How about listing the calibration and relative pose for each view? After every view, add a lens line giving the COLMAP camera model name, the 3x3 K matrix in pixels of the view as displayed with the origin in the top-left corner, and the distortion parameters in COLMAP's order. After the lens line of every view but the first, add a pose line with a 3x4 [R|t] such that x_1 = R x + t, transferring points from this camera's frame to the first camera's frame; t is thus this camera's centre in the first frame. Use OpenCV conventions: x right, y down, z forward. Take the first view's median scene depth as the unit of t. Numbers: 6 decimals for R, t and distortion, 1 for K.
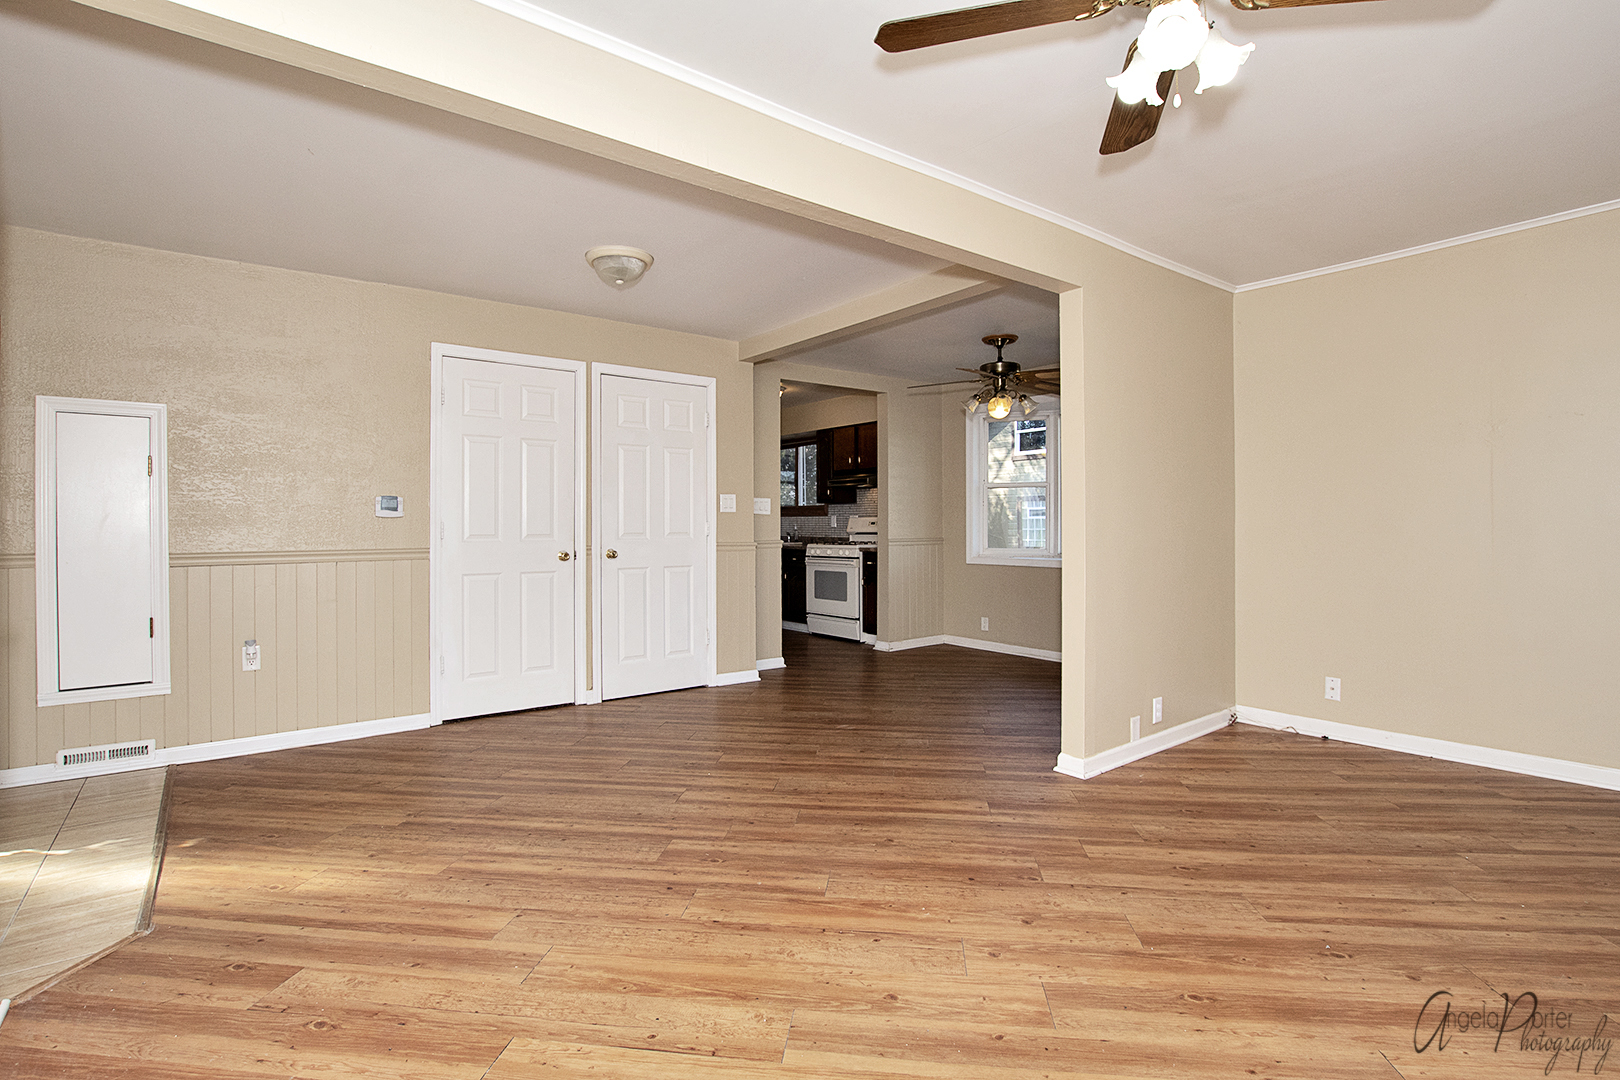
lens RADIAL K [[777.9, 0, 782.7], [0, 777.9, 540.3], [0, 0, 1]] dist [-0.024735, 0.000122]
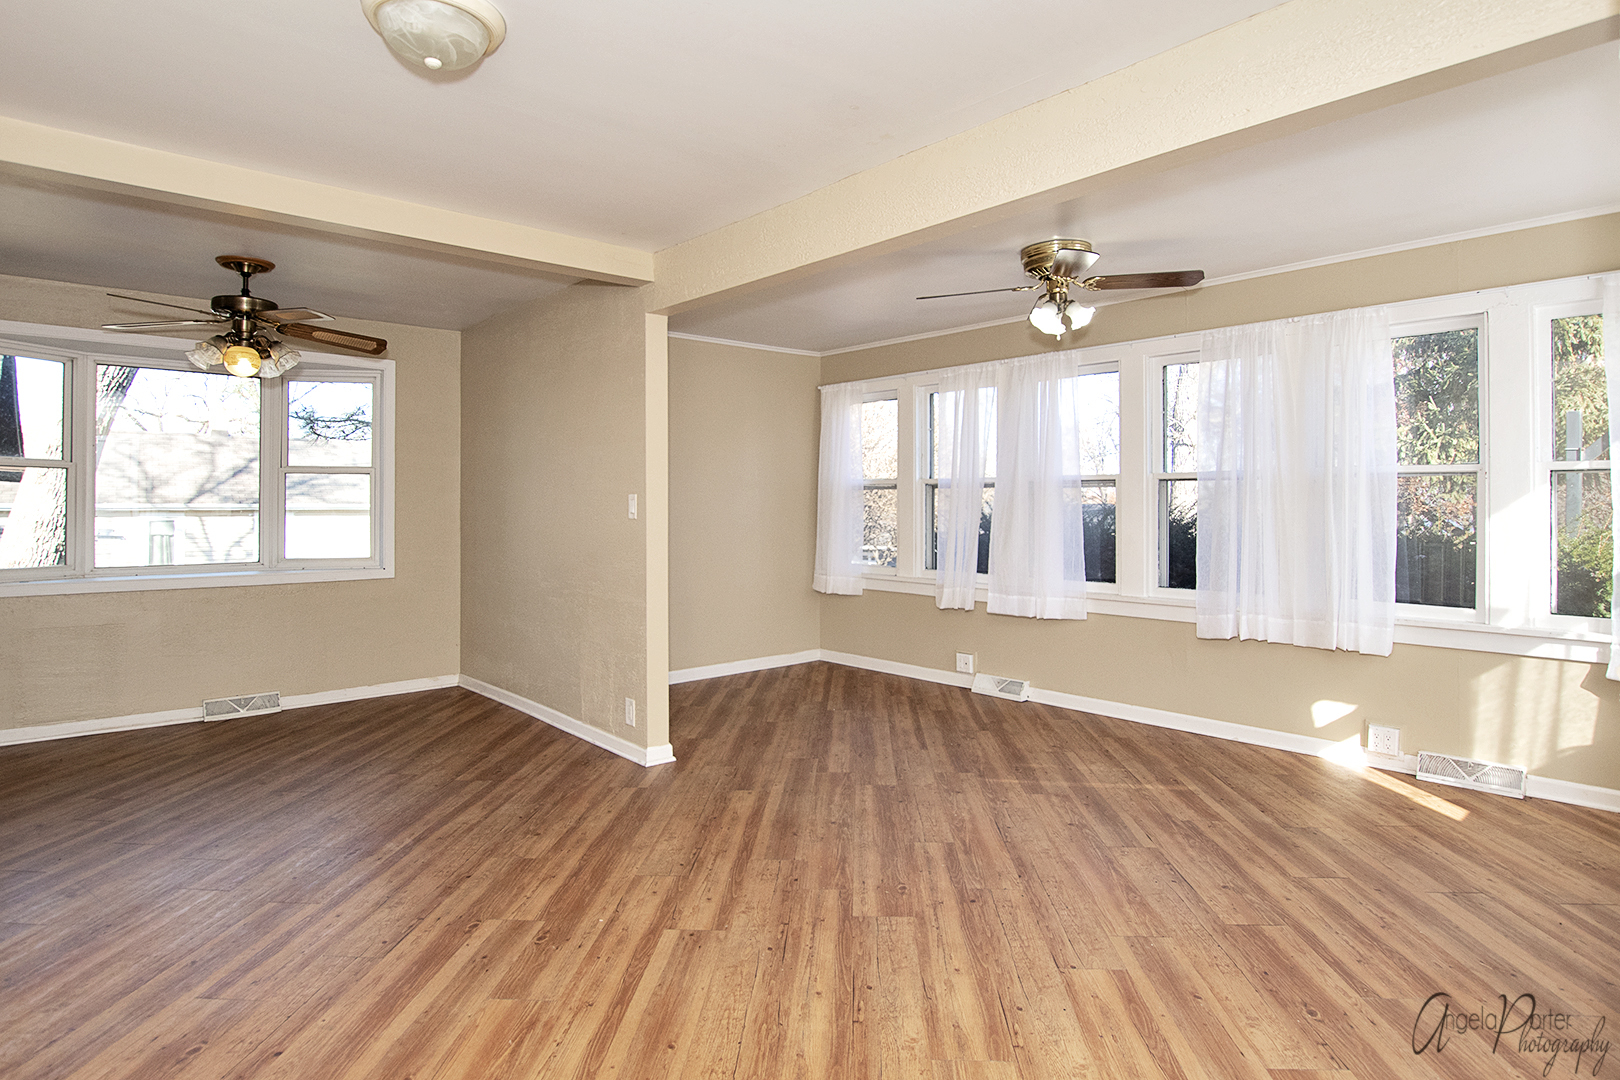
lens RADIAL K [[876.4, 0, 829.4], [0, 876.4, 533.6], [0, 0, 1]] dist [-0.027113, 0.001633]
pose [[-0.106866, -0.027129, 0.993903, -0.806635], [0.018433, 0.999402, 0.029261, -0.045708], [-0.994103, 0.021447, -0.106302, 0.836208]]
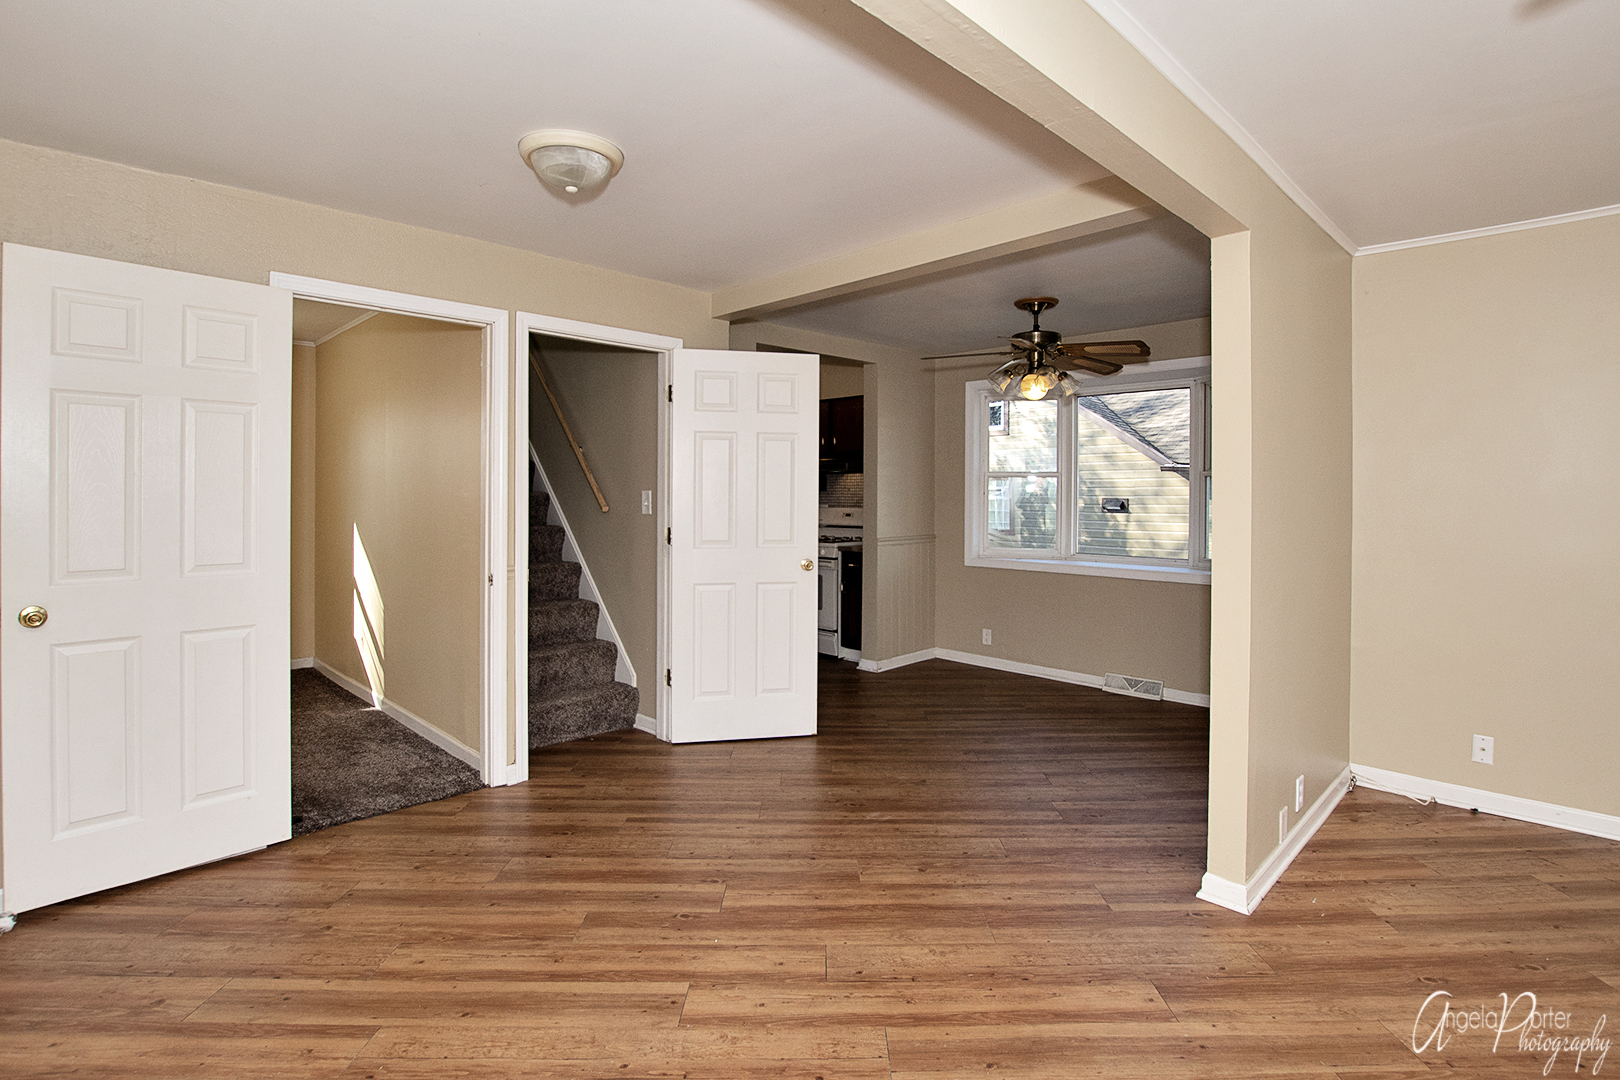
lens RADIAL K [[793.3, 0, 813.8], [0, 793.3, 500.1], [0, 0, 1]] dist [-0.023507, 0.000020]
pose [[0.989274, 0.005092, 0.145981, -0.106935], [-0.003357, 0.999921, -0.012128, -0.060047], [-0.146031, 0.011508, 0.989213, 0.311215]]
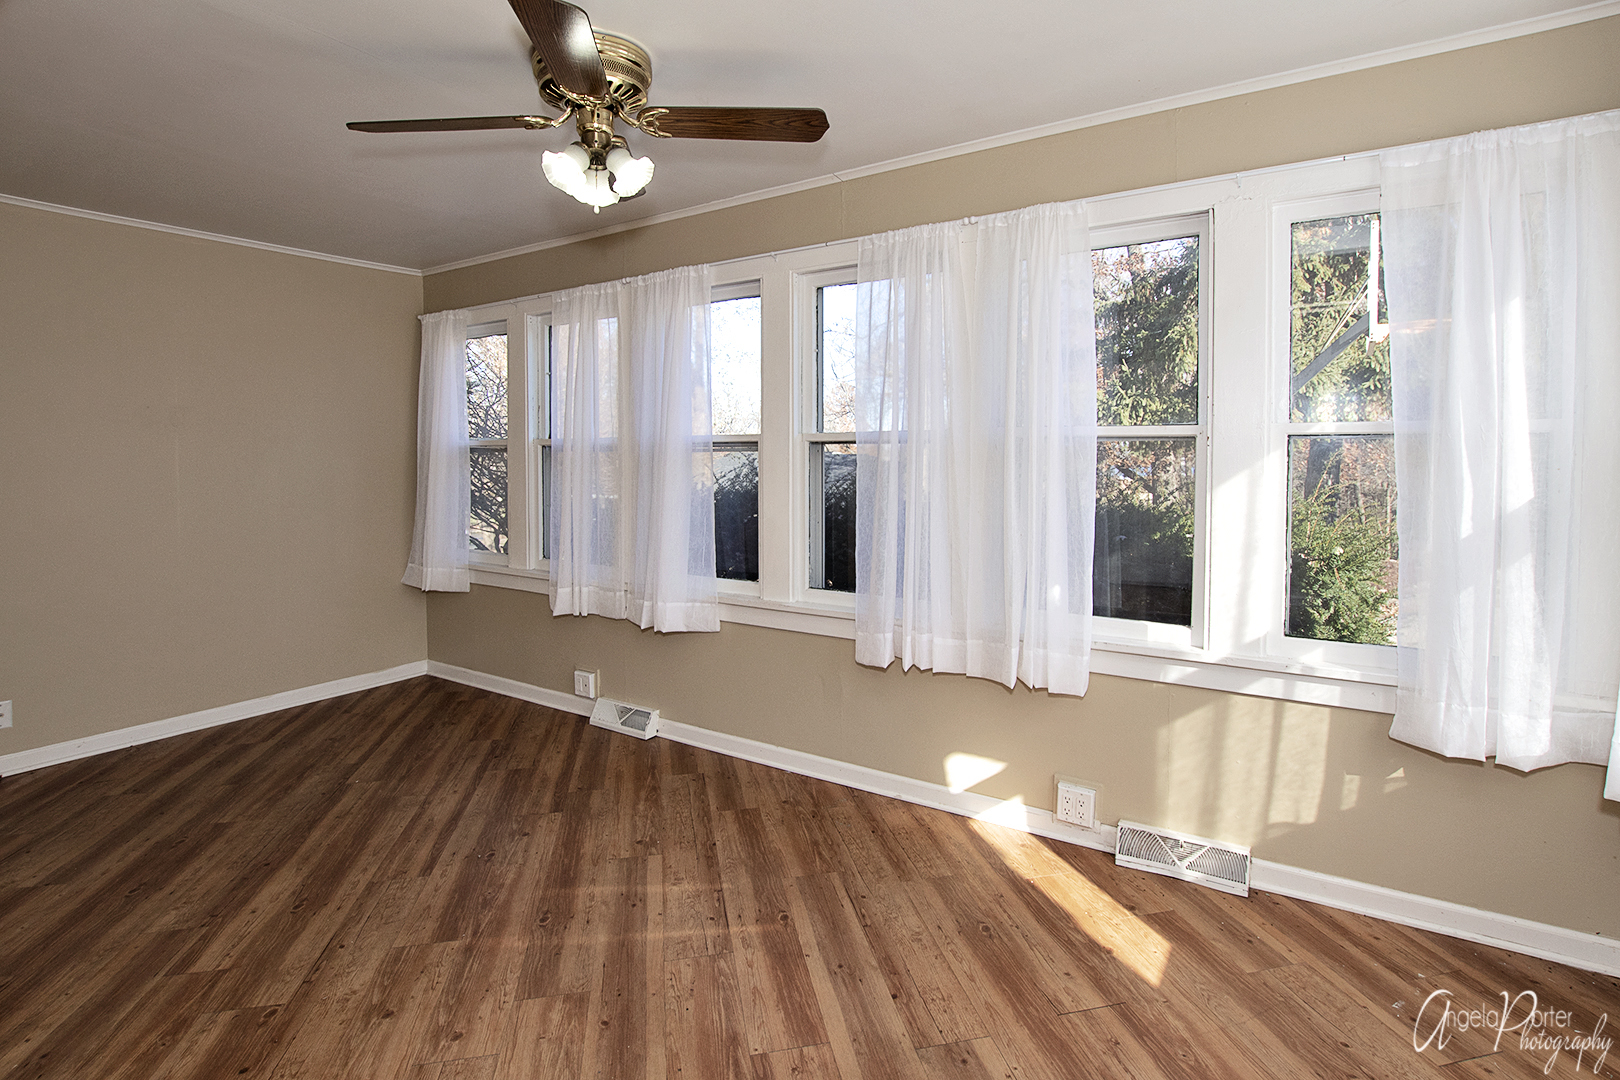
lens RADIAL K [[775.7, 0, 845.9], [0, 775.7, 535.8], [0, 0, 1]] dist [-0.028351, 0.000165]
pose [[-0.368874, -0.090172, 0.925095, -0.355840], [0.020616, 0.994244, 0.105133, -0.067593], [-0.929251, 0.057852, -0.364892, 0.469288]]
